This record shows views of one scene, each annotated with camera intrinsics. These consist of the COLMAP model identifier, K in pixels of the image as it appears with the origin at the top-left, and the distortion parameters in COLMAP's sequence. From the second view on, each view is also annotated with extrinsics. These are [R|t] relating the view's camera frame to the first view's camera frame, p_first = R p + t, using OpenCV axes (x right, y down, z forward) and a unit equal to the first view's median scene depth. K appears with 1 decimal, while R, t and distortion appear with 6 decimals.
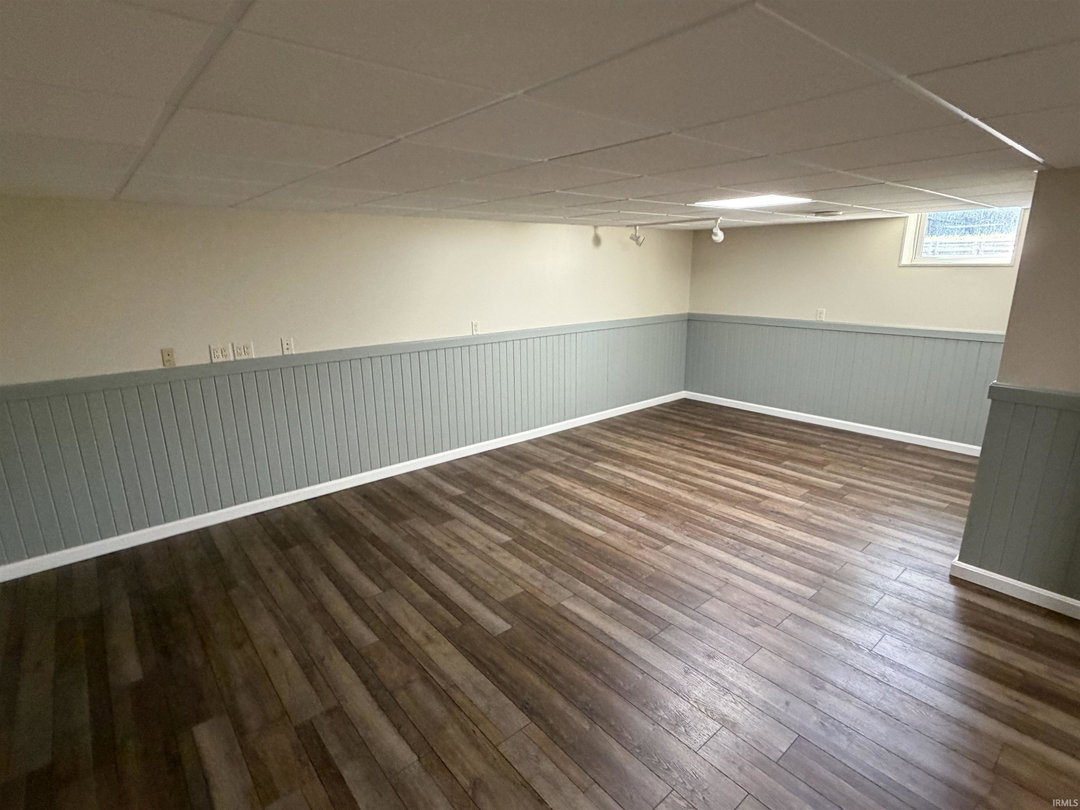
lens RADIAL K [[542.4, 0, 540.0], [0, 542.4, 405.0], [0, 0, 1]] dist [-0.000504, -0.000677]
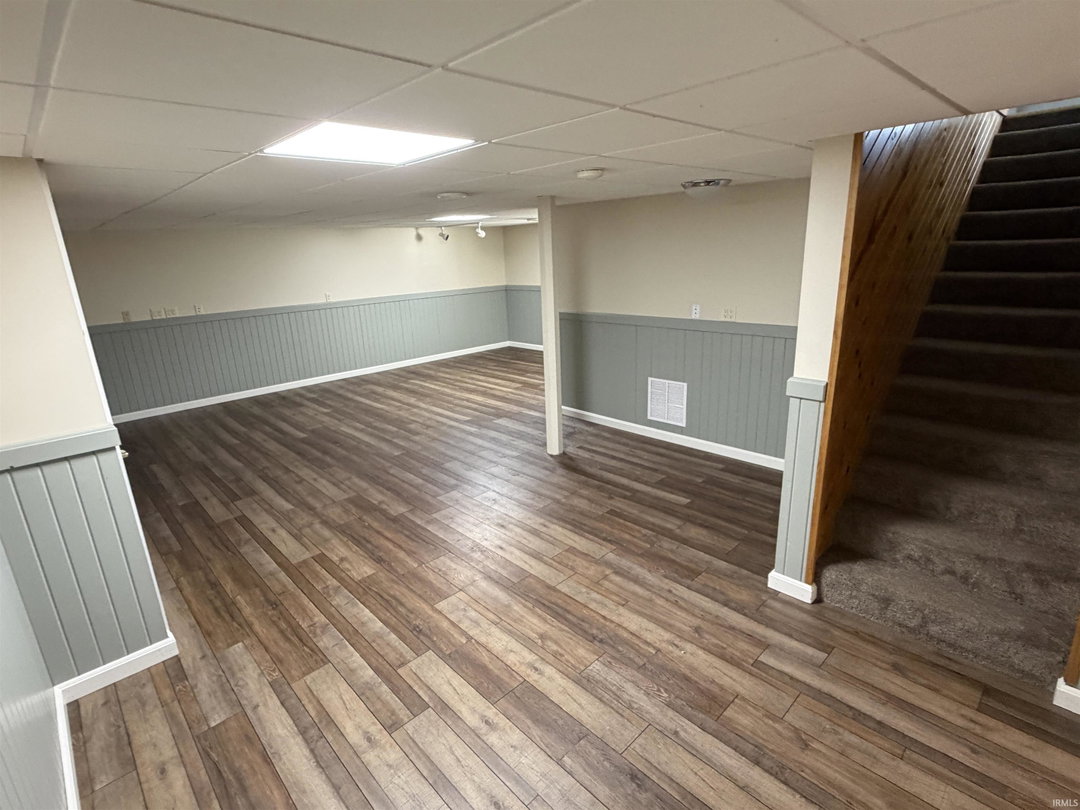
lens RADIAL K [[538.5, 0, 540.0], [0, 538.5, 405.0], [0, 0, 1]] dist [0.000950, 0.000060]
pose [[0.997747, -0.046095, 0.048754, 0.504590], [0.044603, 0.998515, 0.031269, 0.184481], [-0.050123, -0.029024, 0.998321, -0.746124]]
